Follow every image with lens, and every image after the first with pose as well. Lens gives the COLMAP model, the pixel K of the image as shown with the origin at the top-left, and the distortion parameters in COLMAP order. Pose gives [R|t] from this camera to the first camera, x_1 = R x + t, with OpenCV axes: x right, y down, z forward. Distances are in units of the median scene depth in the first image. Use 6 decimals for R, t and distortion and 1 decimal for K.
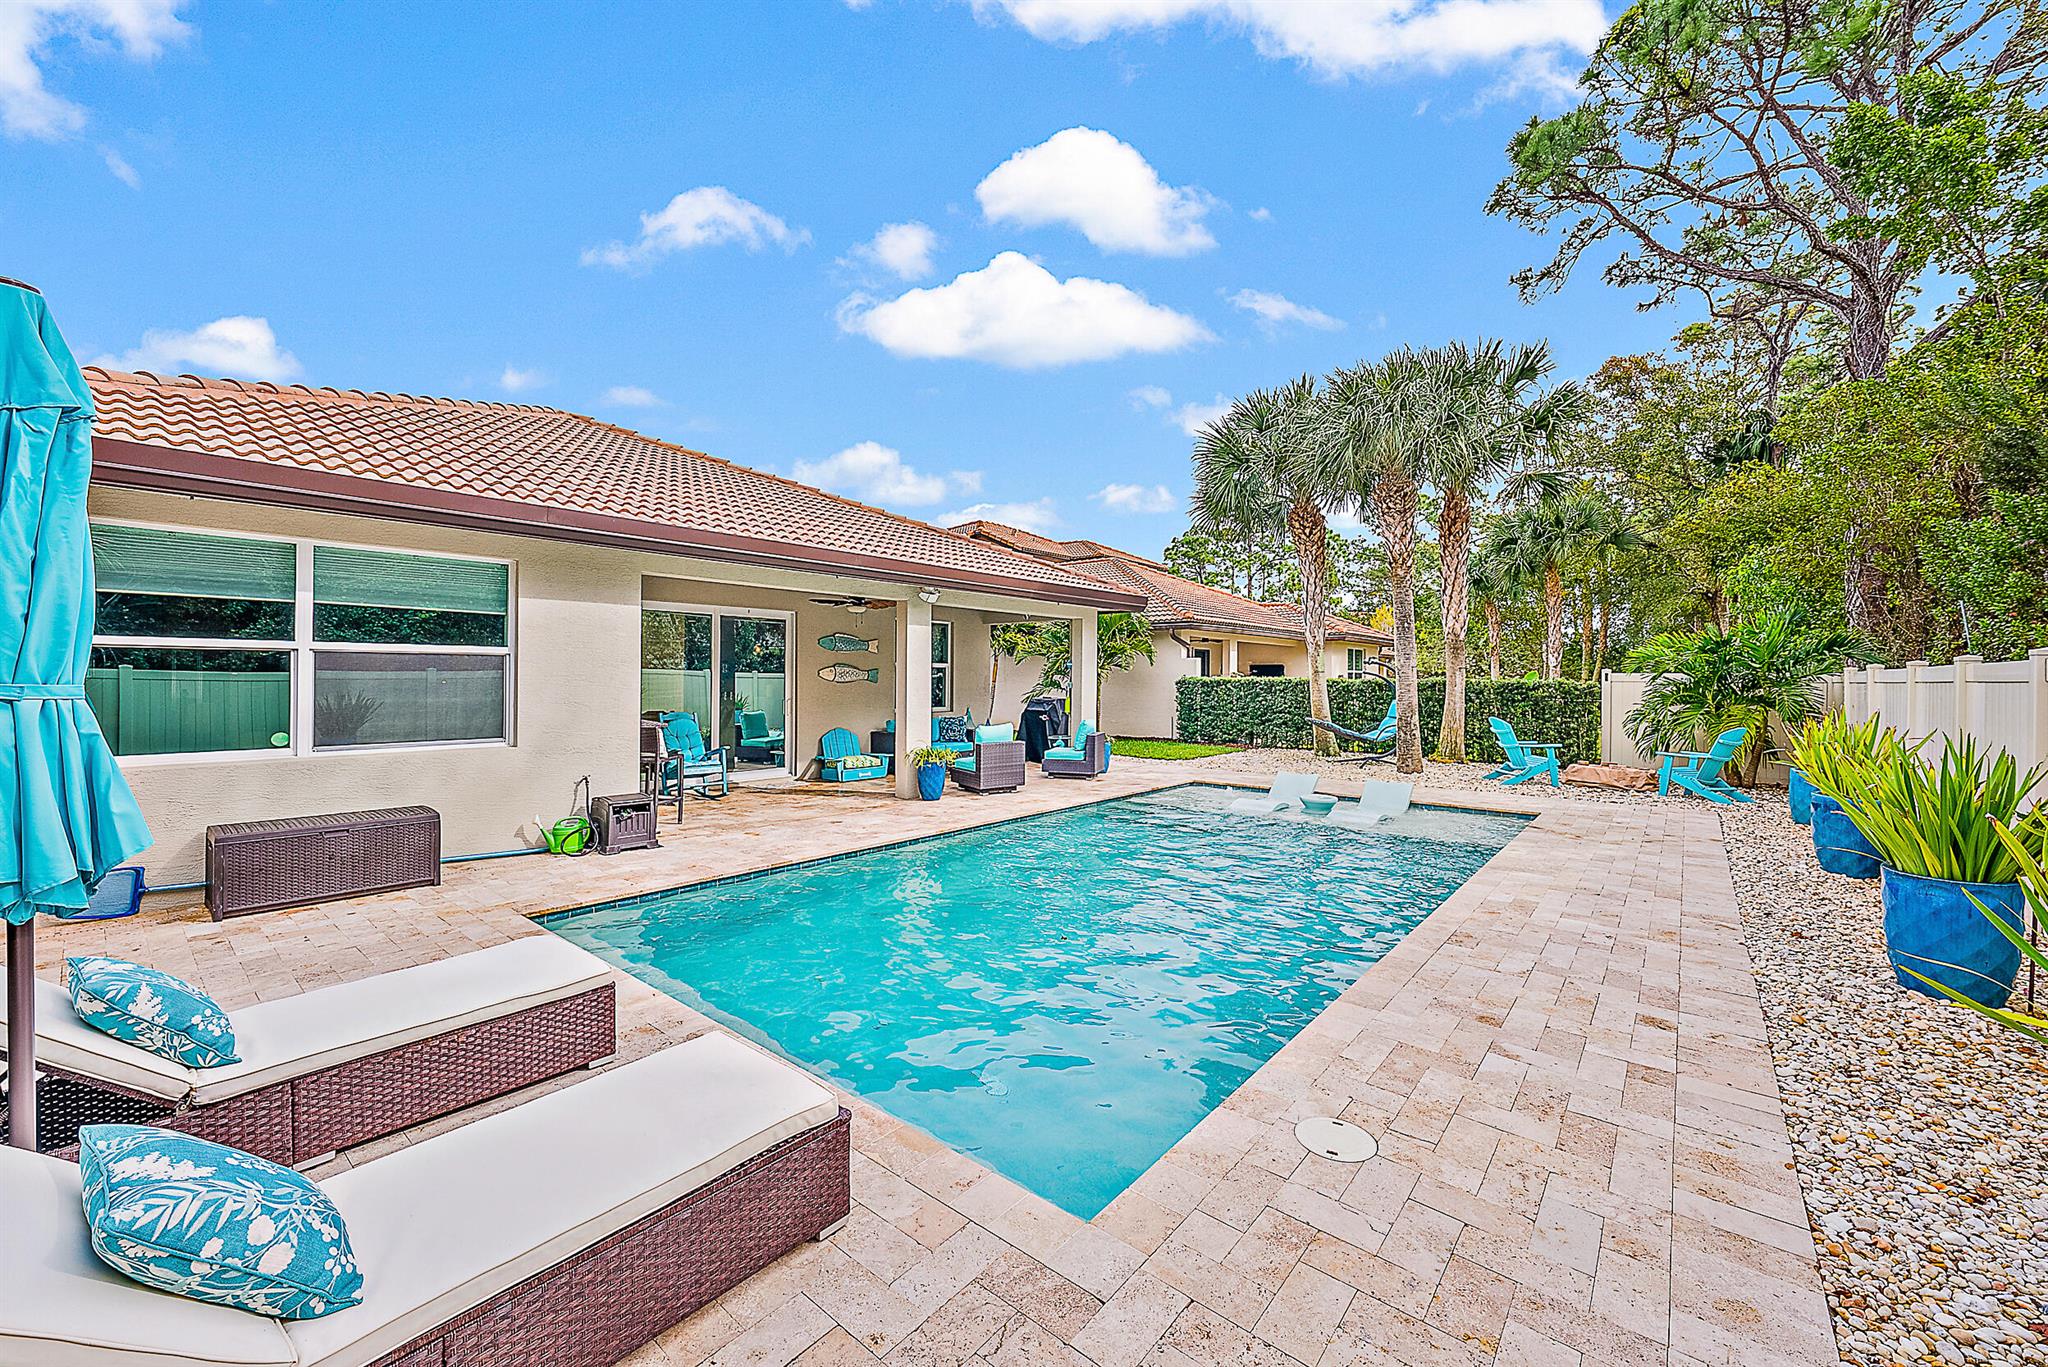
lens RADIAL K [[805.9, 0, 1024.0], [0, 805.9, 683.5], [0, 0, 1]] dist [0.000769, 0.000049]
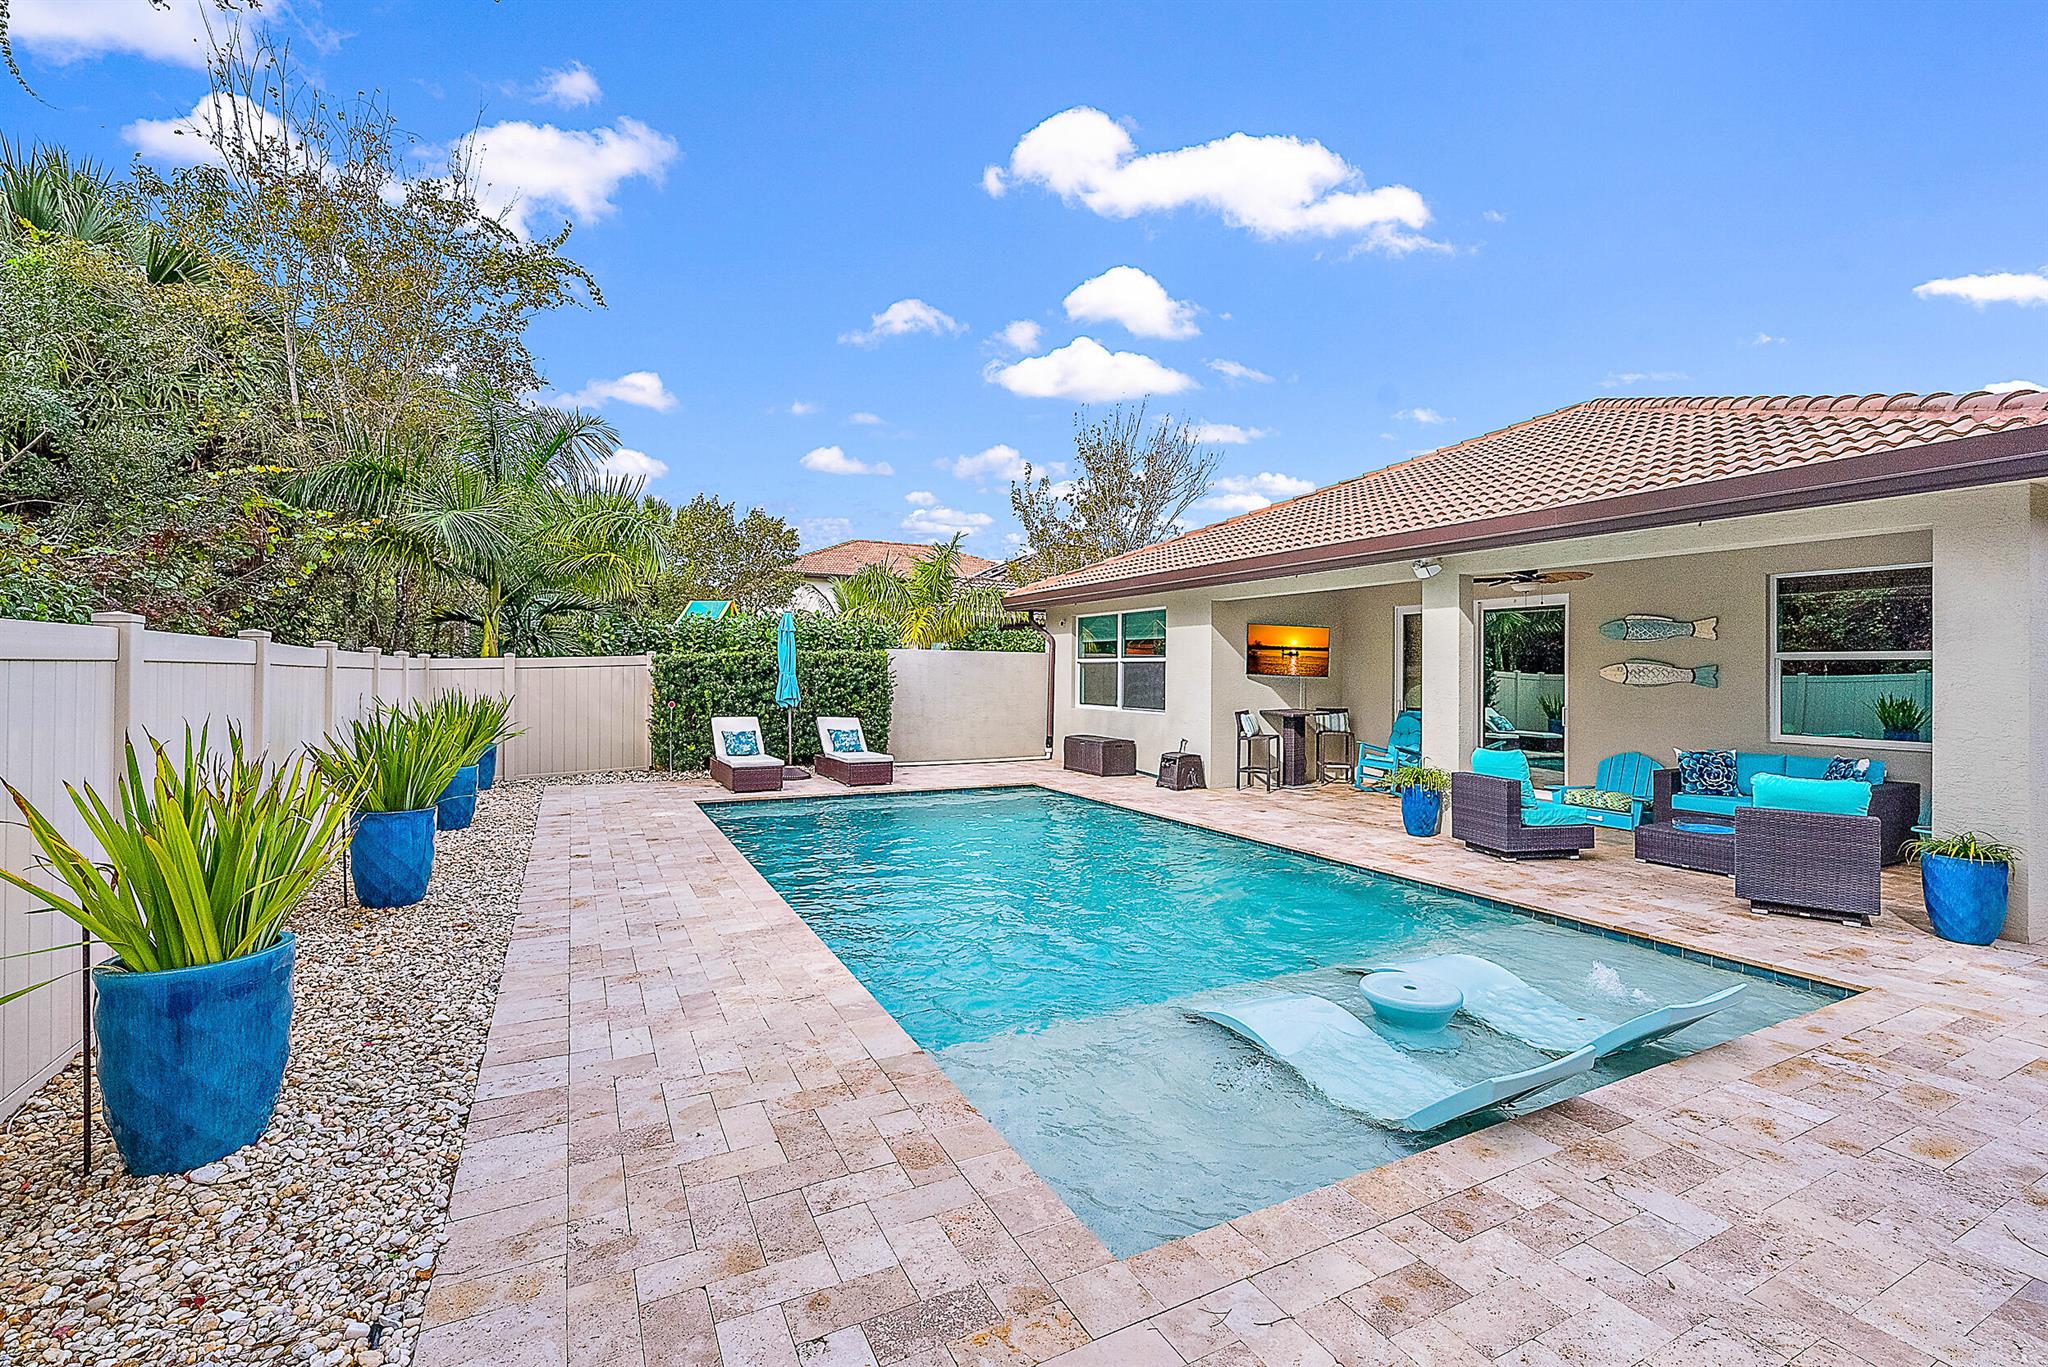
lens RADIAL K [[888.1, 0, 1019.0], [0, 888.1, 669.7], [0, 0, 1]] dist [0.001172, -0.000333]
pose [[-0.399017, -0.007822, -0.916910, 0.938028], [-0.016157, 0.999868, -0.001499, -0.007212], [0.916801, 0.014216, -0.399091, 1.129036]]
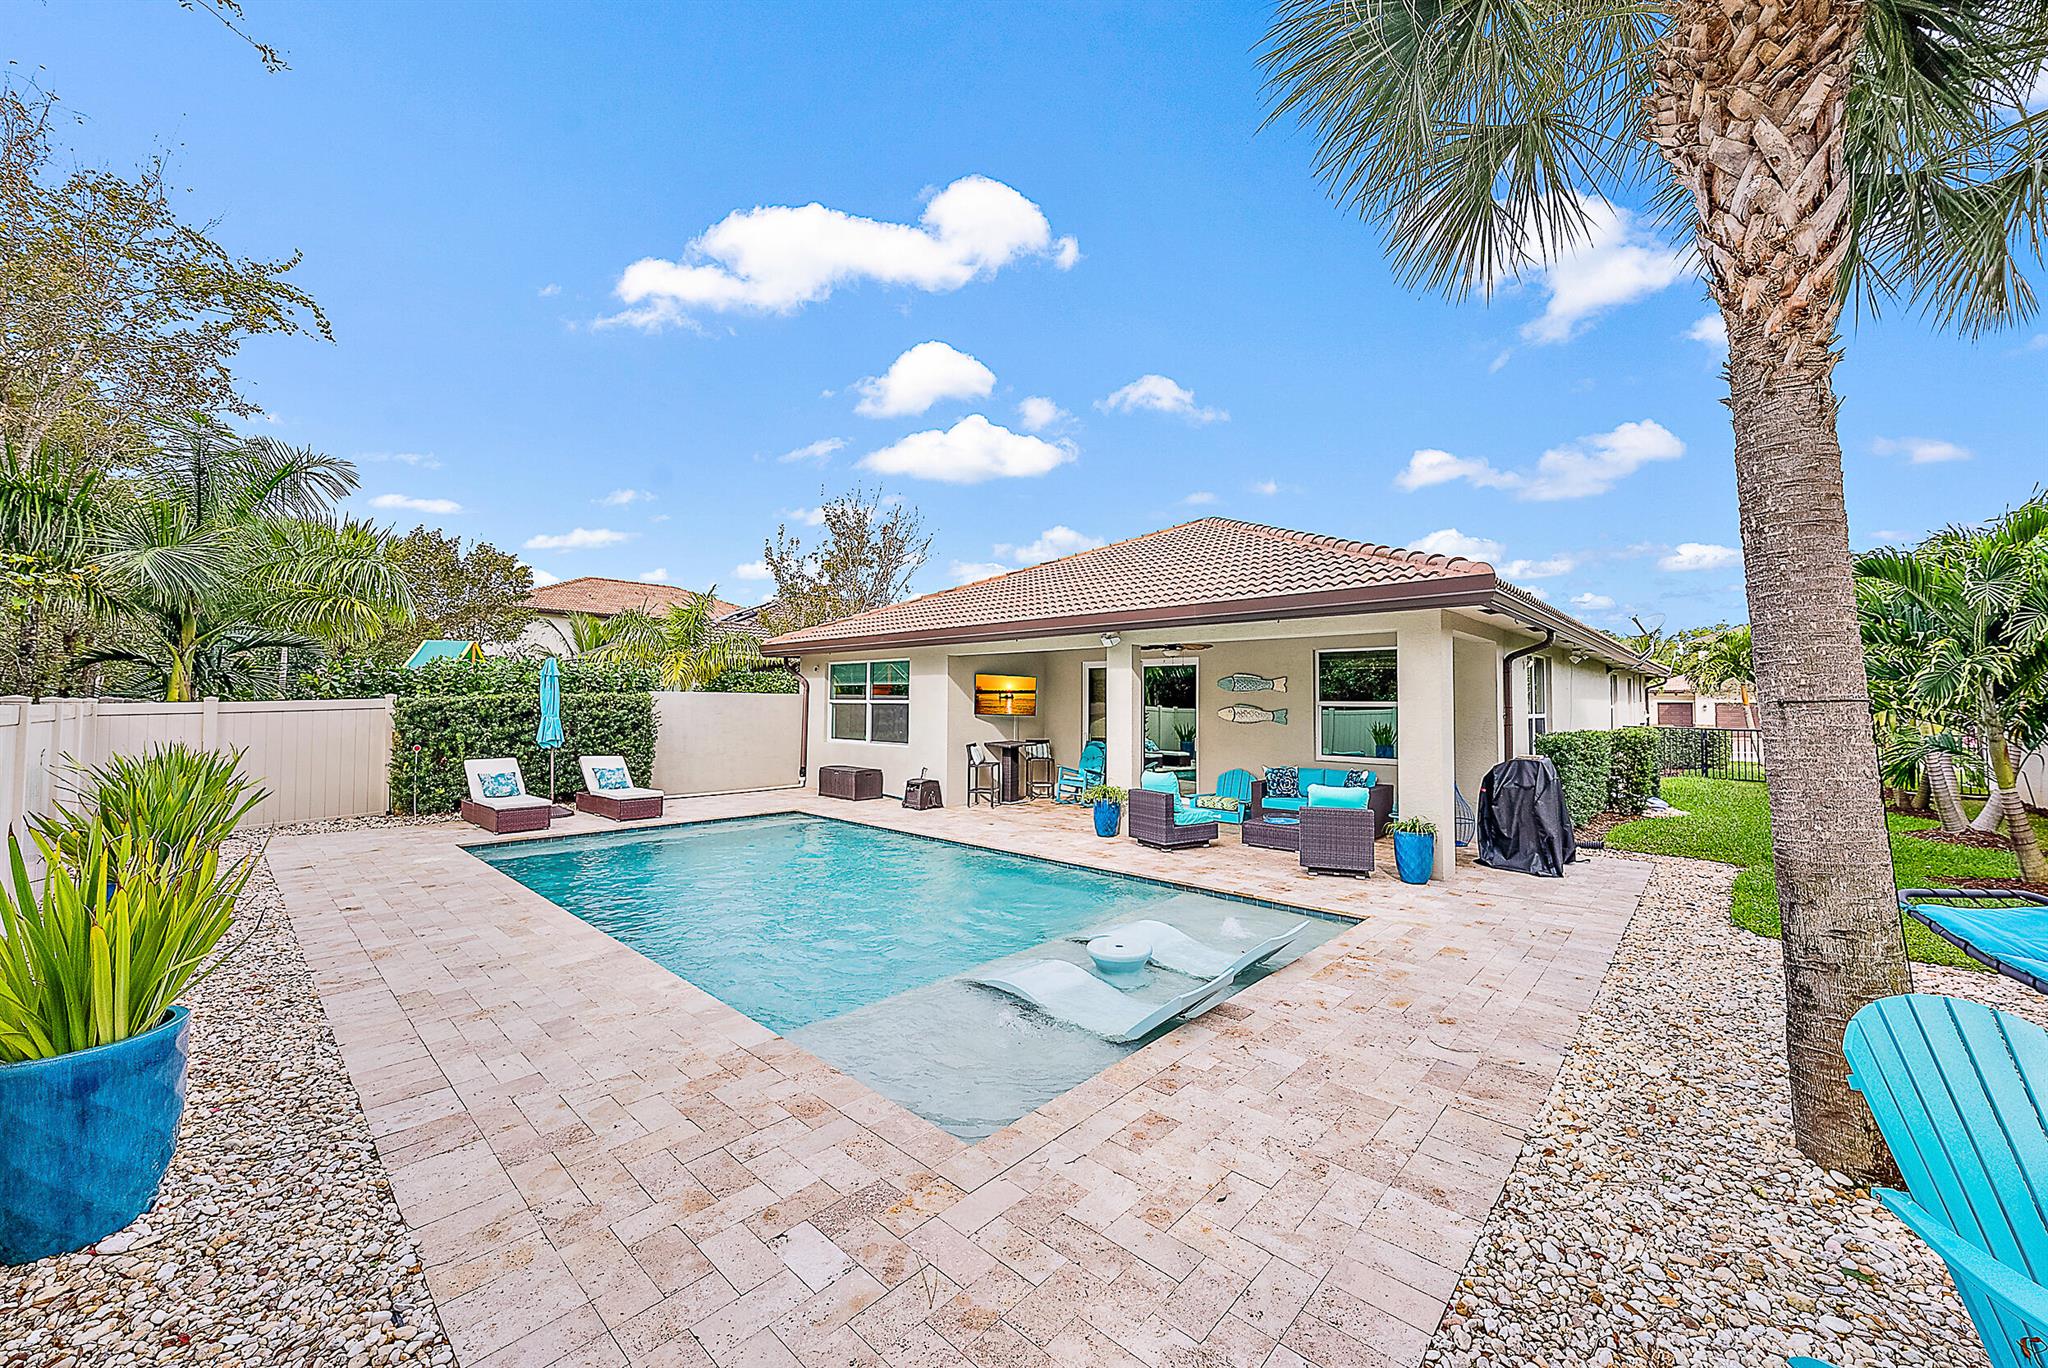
lens RADIAL K [[775.5, 0, 1024.0], [0, 775.5, 684.0], [0, 0, 1]] dist [-0.001283, 0.000349]
pose [[-0.064191, -0.027074, -0.997570, 1.029935], [-0.013972, 0.999558, -0.026229, -0.028350], [0.997840, 0.012255, -0.064541, 1.095415]]
